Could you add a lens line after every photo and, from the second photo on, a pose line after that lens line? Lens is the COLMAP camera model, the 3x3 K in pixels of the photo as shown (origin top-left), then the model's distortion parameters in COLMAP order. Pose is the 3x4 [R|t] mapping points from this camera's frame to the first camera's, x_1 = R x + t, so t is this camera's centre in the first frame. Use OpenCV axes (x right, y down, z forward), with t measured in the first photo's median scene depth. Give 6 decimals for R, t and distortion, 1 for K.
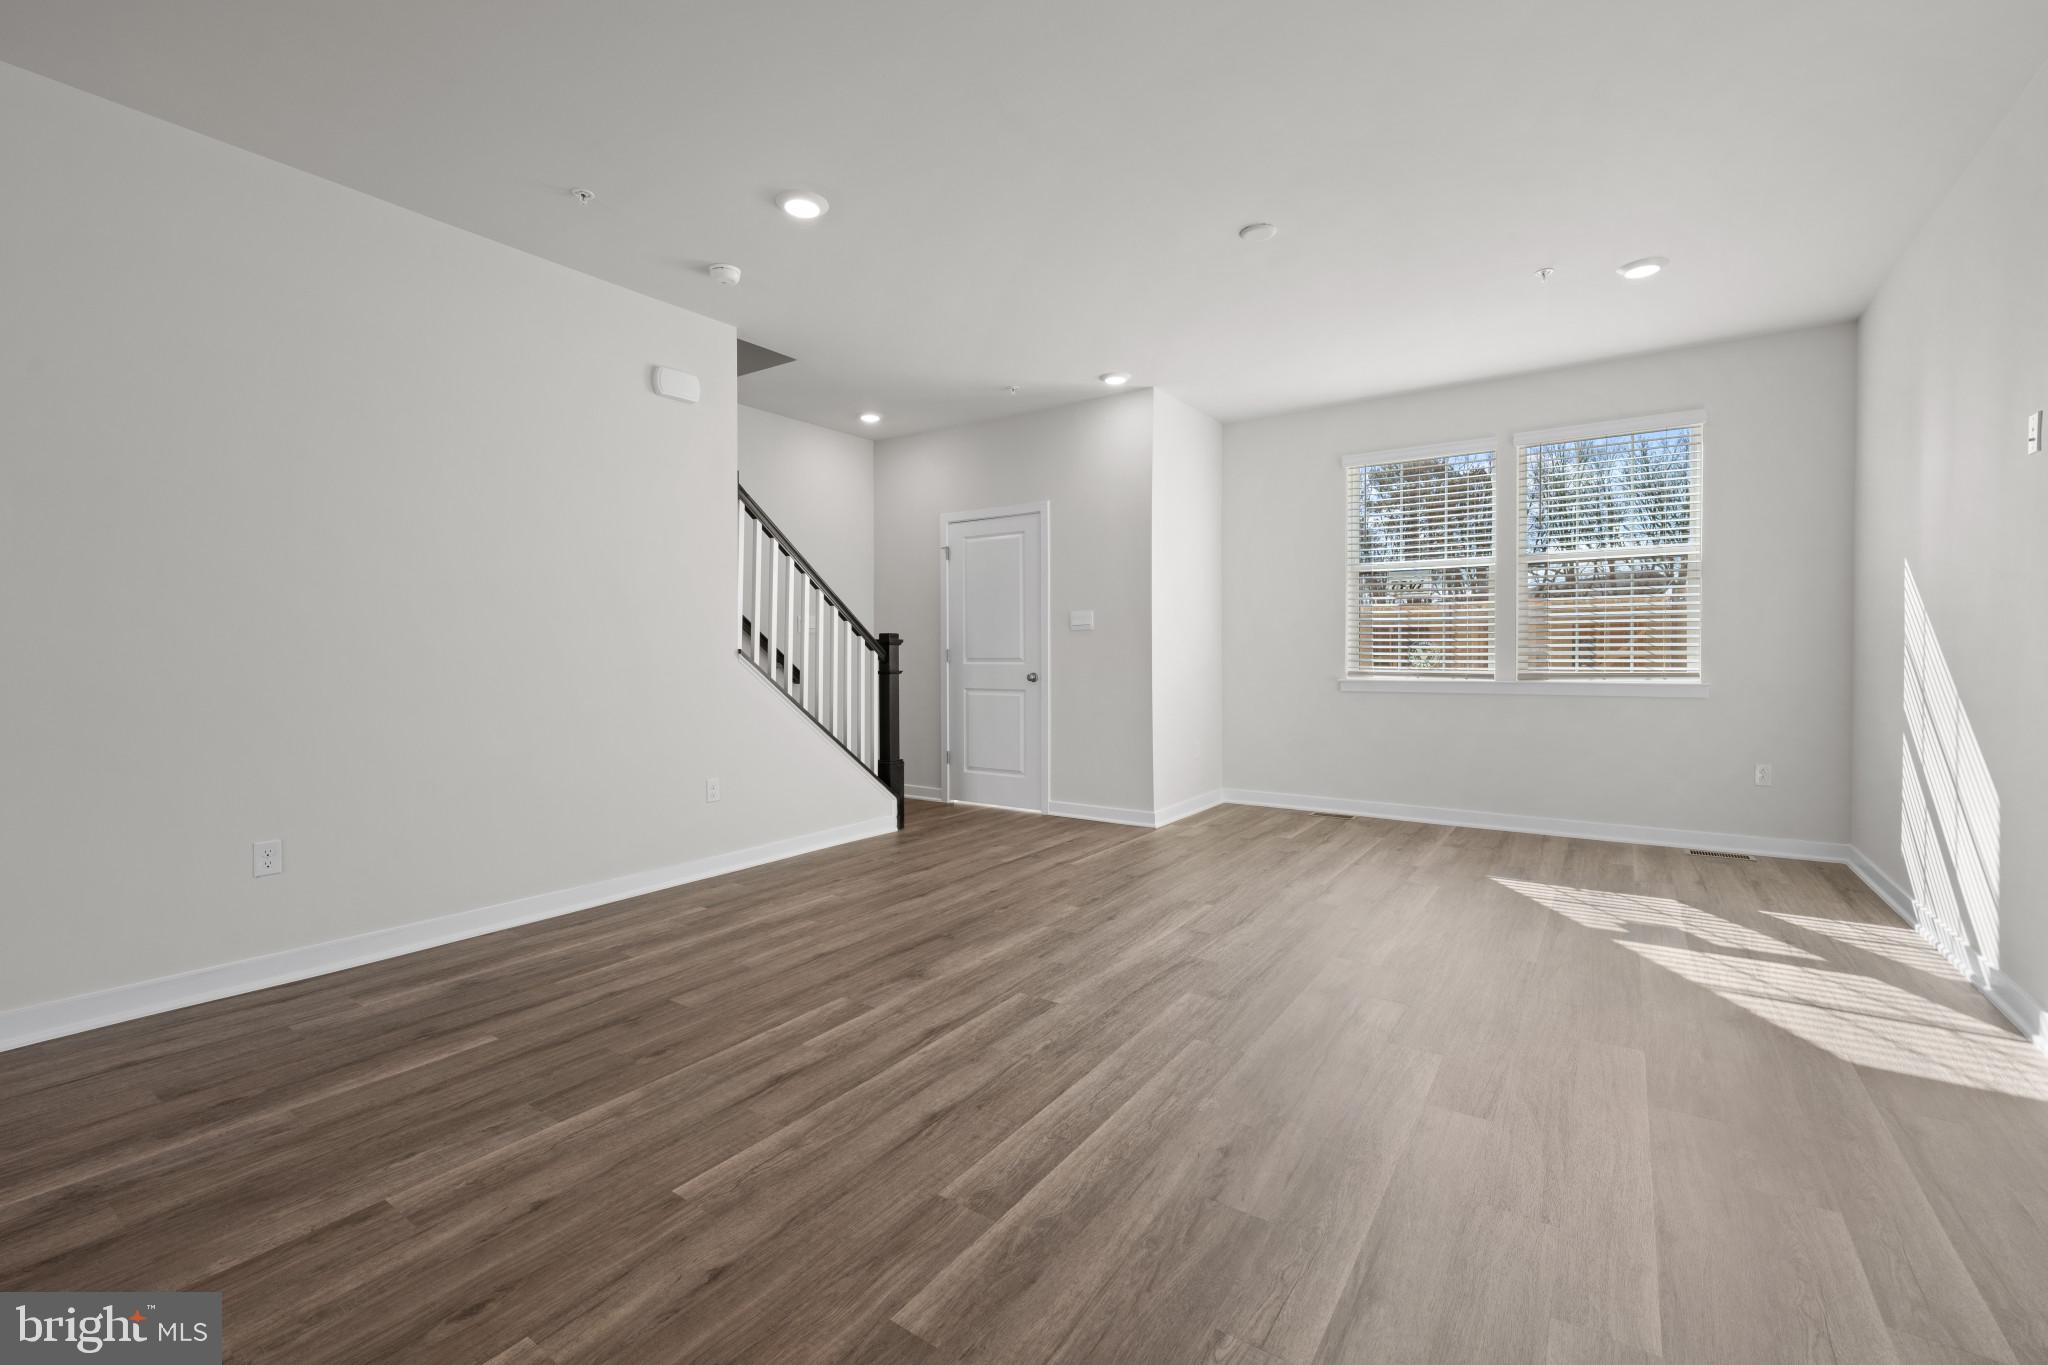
lens RADIAL K [[882.3, 0, 1023.6], [0, 882.3, 674.0], [0, 0, 1]] dist [-0.002903, 0.000799]
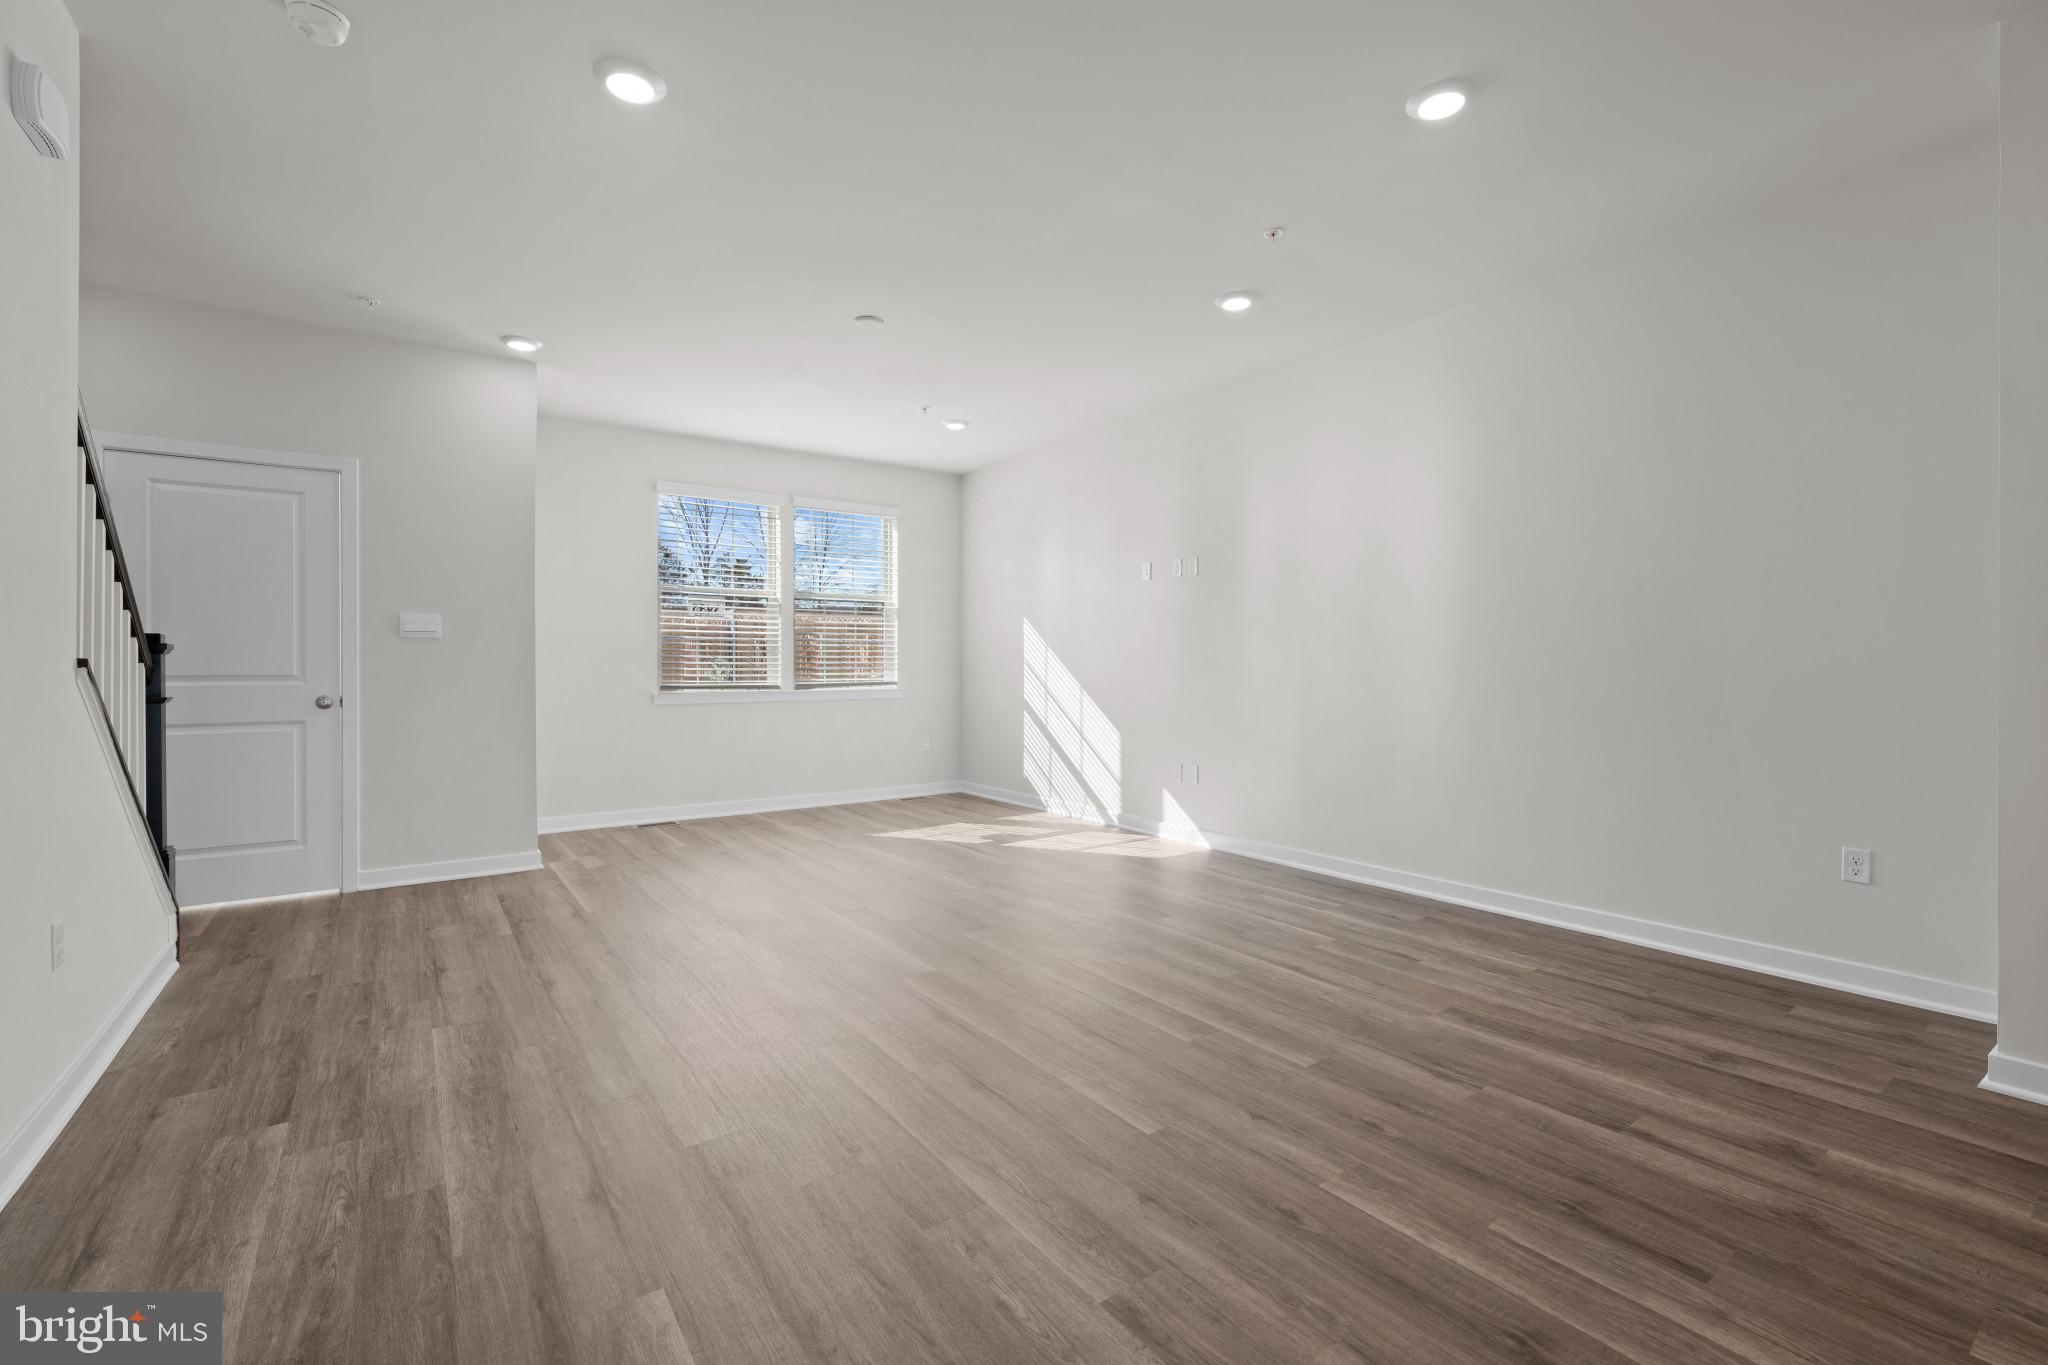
lens RADIAL K [[882.3, 0, 1031.4], [0, 882.3, 670.9], [0, 0, 1]] dist [-0.002903, 0.000799]
pose [[0.320674, -0.002099, 0.947187, -0.765577], [0.024967, 0.999669, -0.006237, -0.005032], [-0.946860, 0.025648, 0.320621, 0.381685]]
